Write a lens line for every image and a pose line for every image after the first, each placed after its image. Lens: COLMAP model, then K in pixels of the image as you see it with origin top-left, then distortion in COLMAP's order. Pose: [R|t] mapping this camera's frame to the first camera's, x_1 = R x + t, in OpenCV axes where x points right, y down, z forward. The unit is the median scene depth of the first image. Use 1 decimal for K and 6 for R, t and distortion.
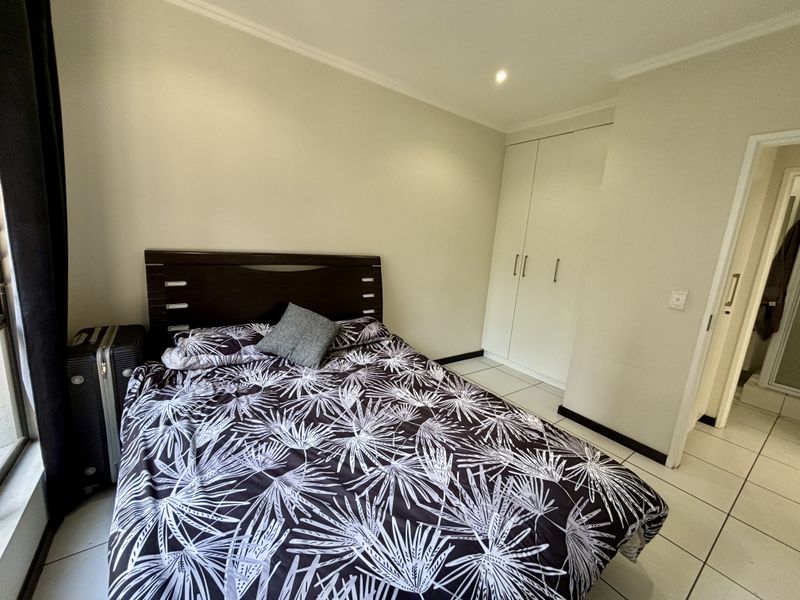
lens RADIAL K [[323.3, 0, 402.0], [0, 323.3, 299.4], [0, 0, 1]] dist [0.015630, -0.000423]
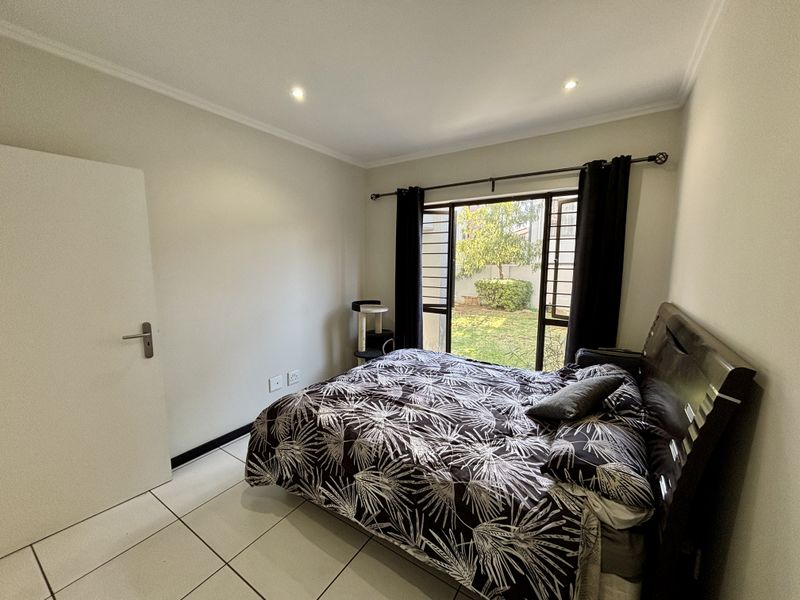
lens RADIAL K [[323.3, 0, 404.2], [0, 323.3, 301.8], [0, 0, 1]] dist [0.015630, -0.000423]
pose [[-0.928495, -0.015157, -0.371036, 0.475567], [-0.127107, 0.951784, 0.279197, -0.350440], [0.348914, 0.306395, -0.885653, 1.677392]]
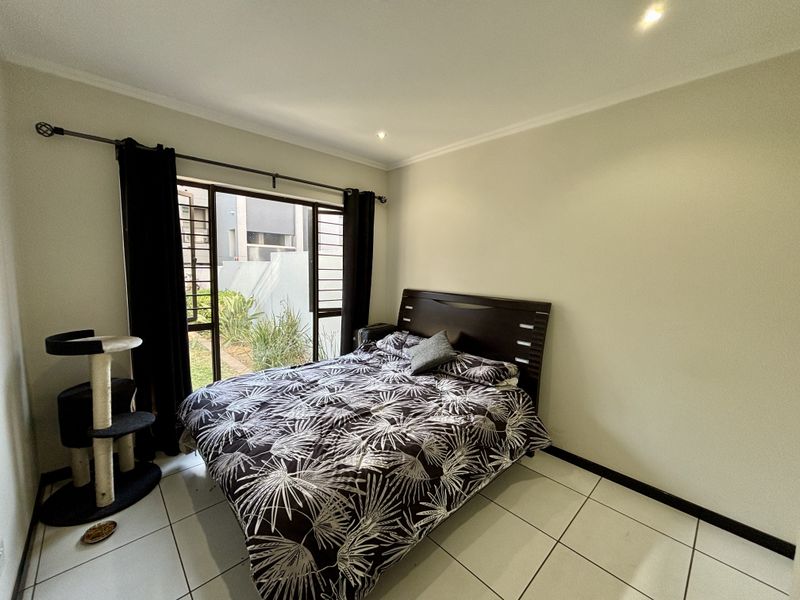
lens RADIAL K [[323.3, 0, 397.7], [0, 323.3, 300.4], [0, 0, 1]] dist [0.015630, -0.000423]
pose [[0.135811, 0.052390, -0.989349, 1.086980], [-0.200793, 0.979332, 0.024296, -0.117625], [0.970174, 0.195355, 0.143523, 0.695773]]
